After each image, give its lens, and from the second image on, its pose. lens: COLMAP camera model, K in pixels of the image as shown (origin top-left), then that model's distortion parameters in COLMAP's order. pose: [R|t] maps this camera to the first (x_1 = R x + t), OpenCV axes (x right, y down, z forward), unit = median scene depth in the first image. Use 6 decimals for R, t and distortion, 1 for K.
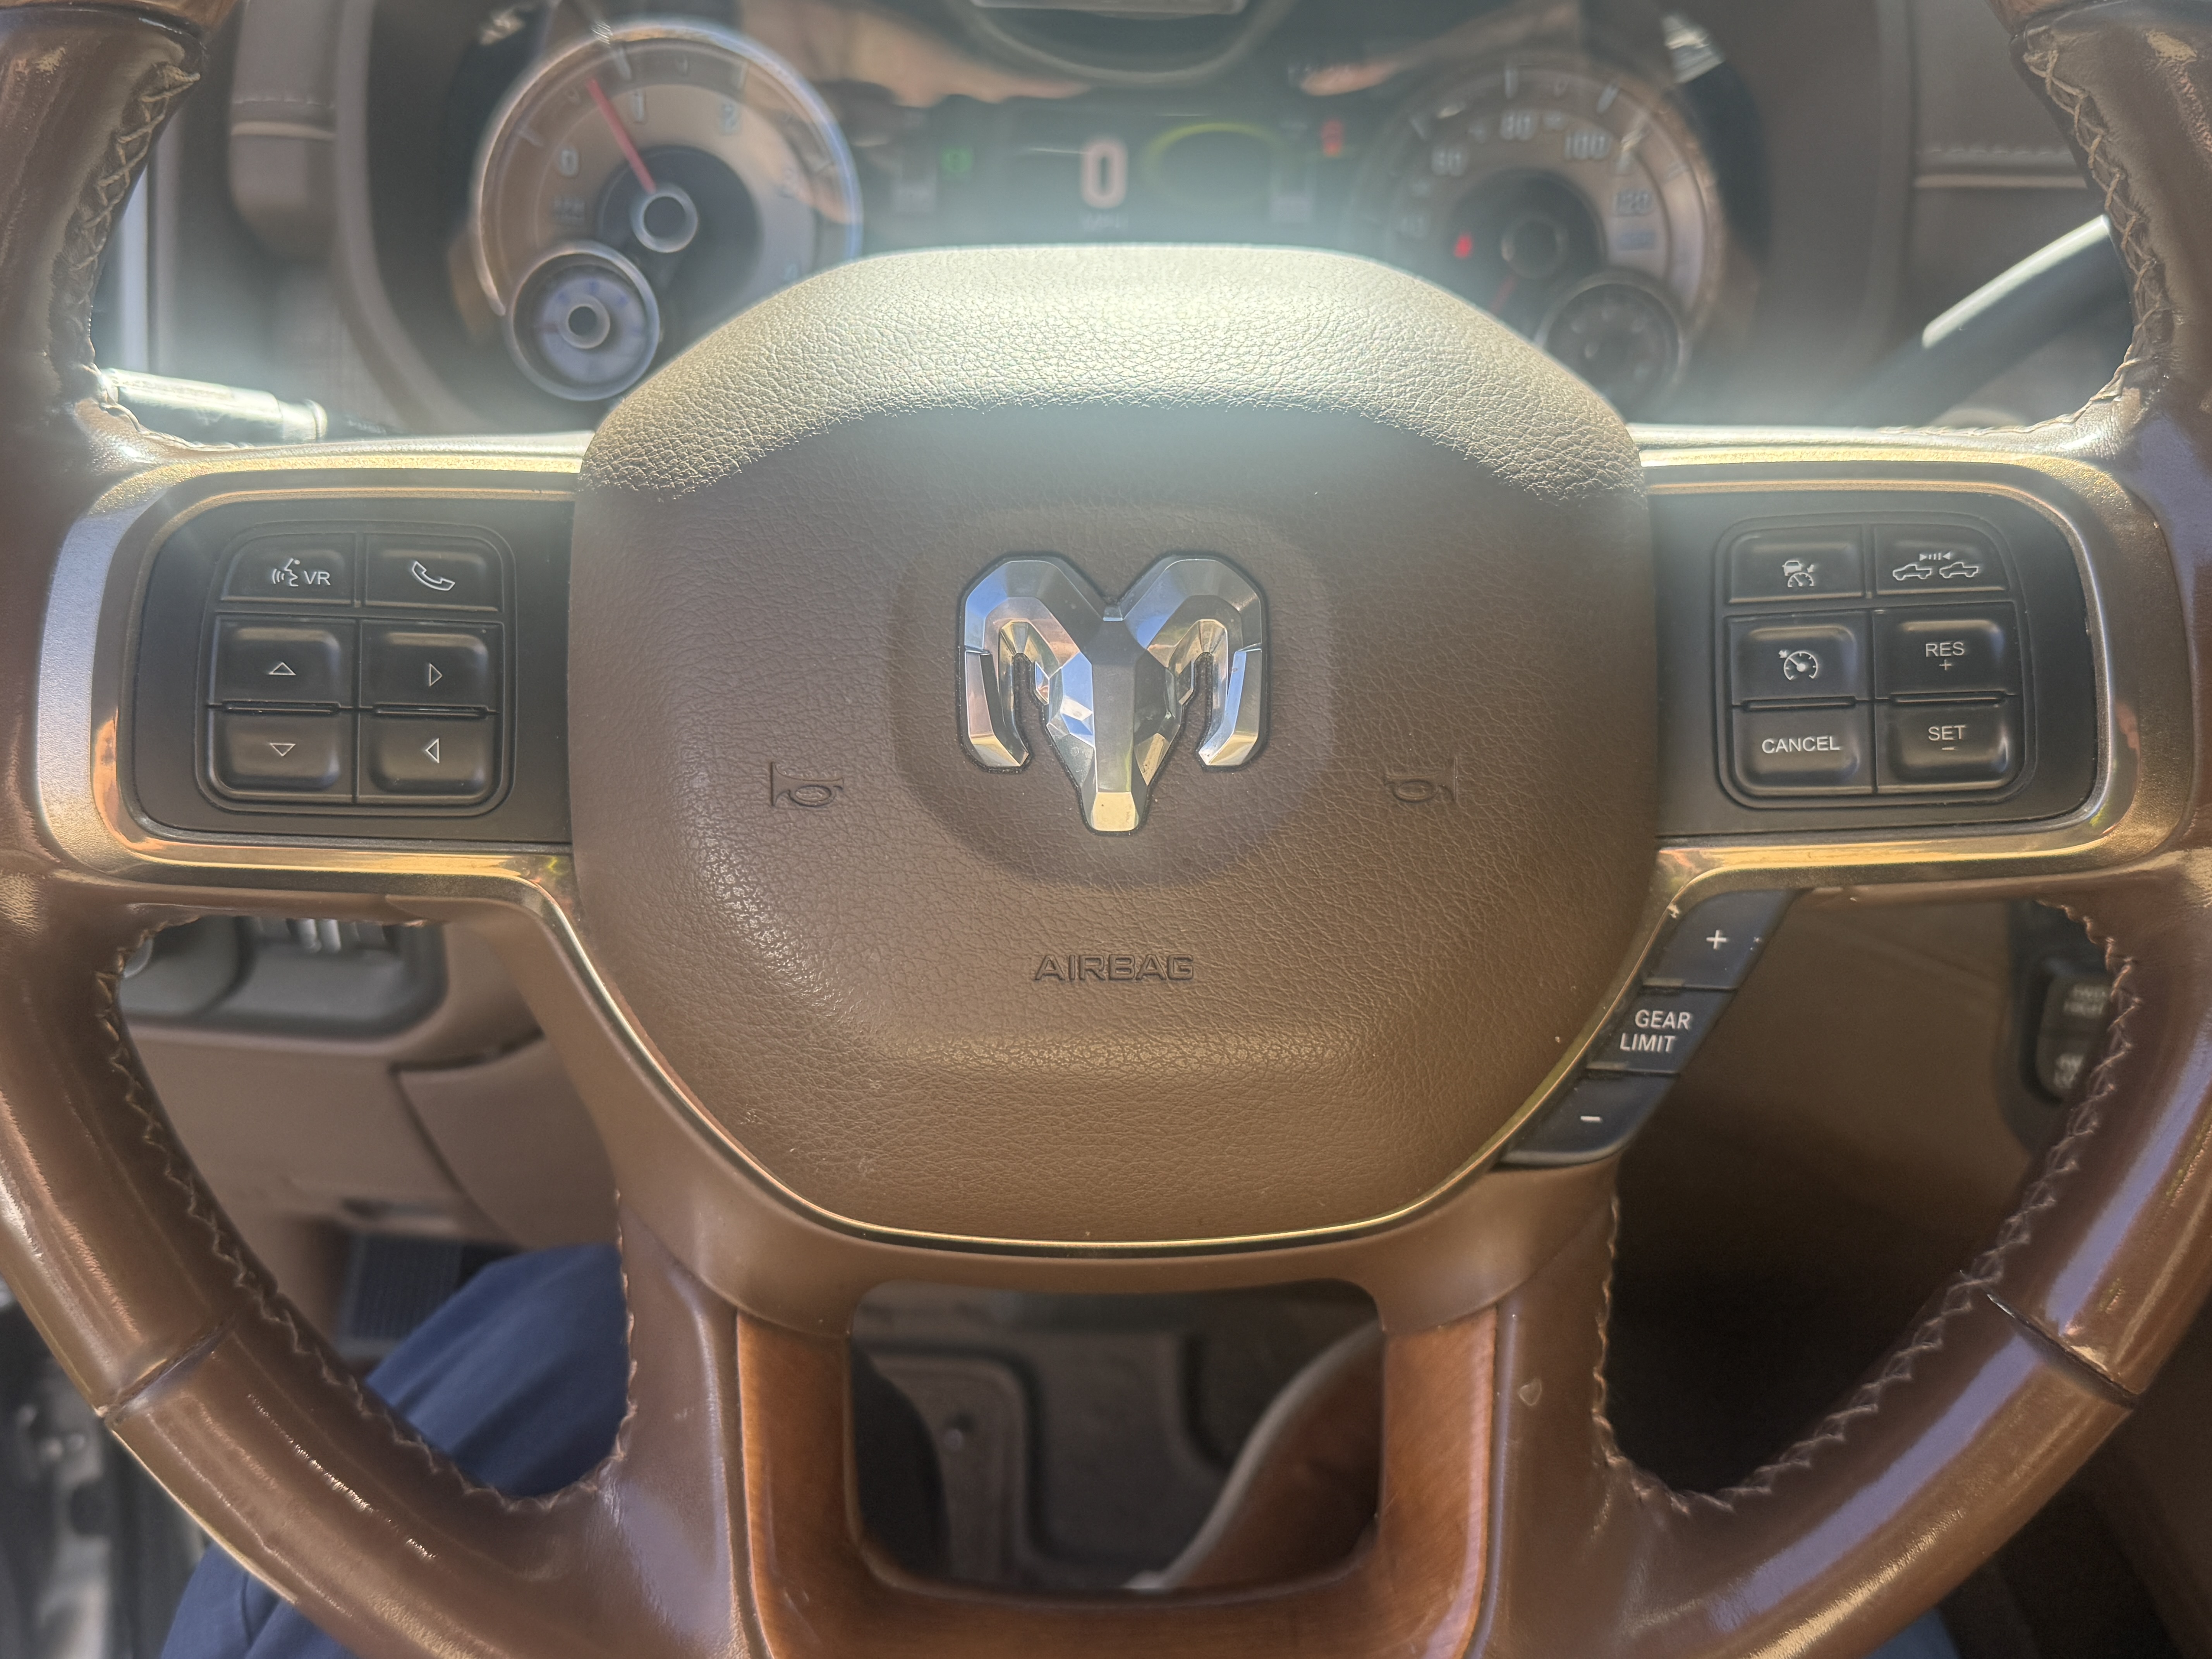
lens RADIAL K [[1772.5, 0, 1106.0], [0, 1772.5, 829.5], [0, 0, 1]] dist [0.144924, -0.270276]
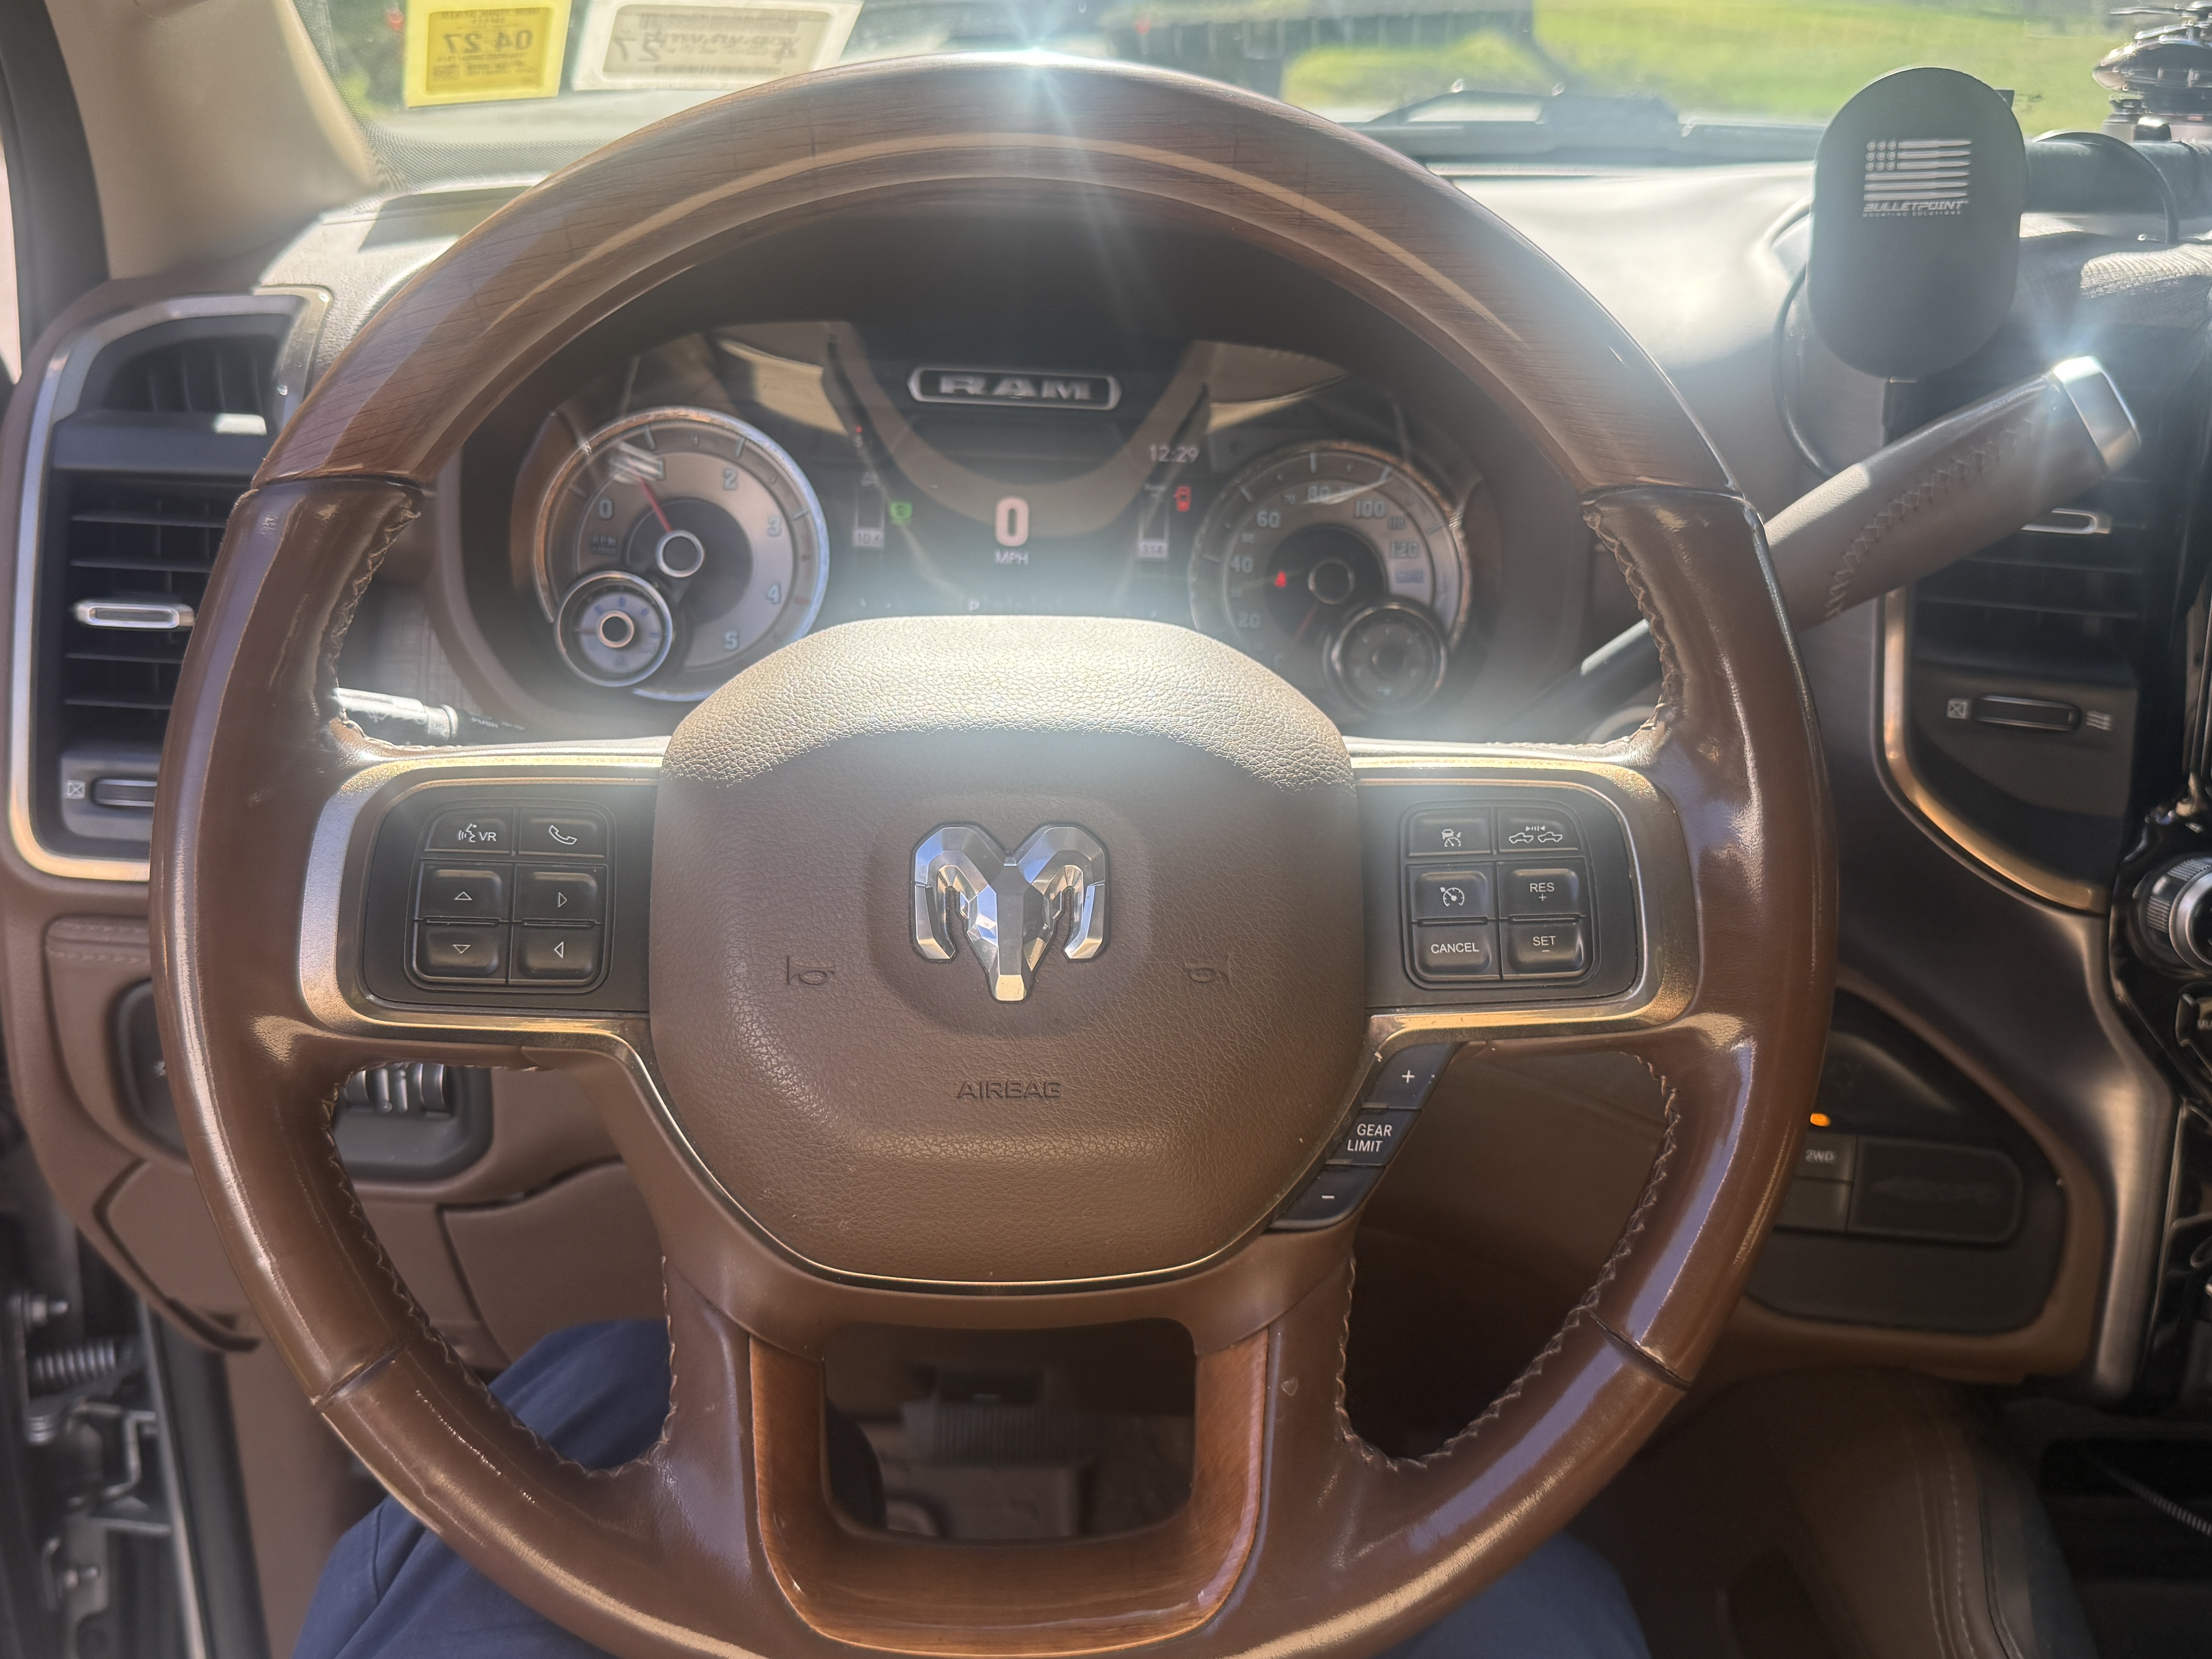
lens RADIAL K [[2050.5, 0, 1106.0], [0, 2050.5, 829.5], [0, 0, 1]] dist [0.097511, 0.000777]
pose [[0.999278, 0.005098, 0.037646, 0.018760], [-0.000838, 0.993670, -0.112336, 0.049936], [-0.037980, 0.112224, 0.992957, -0.746464]]
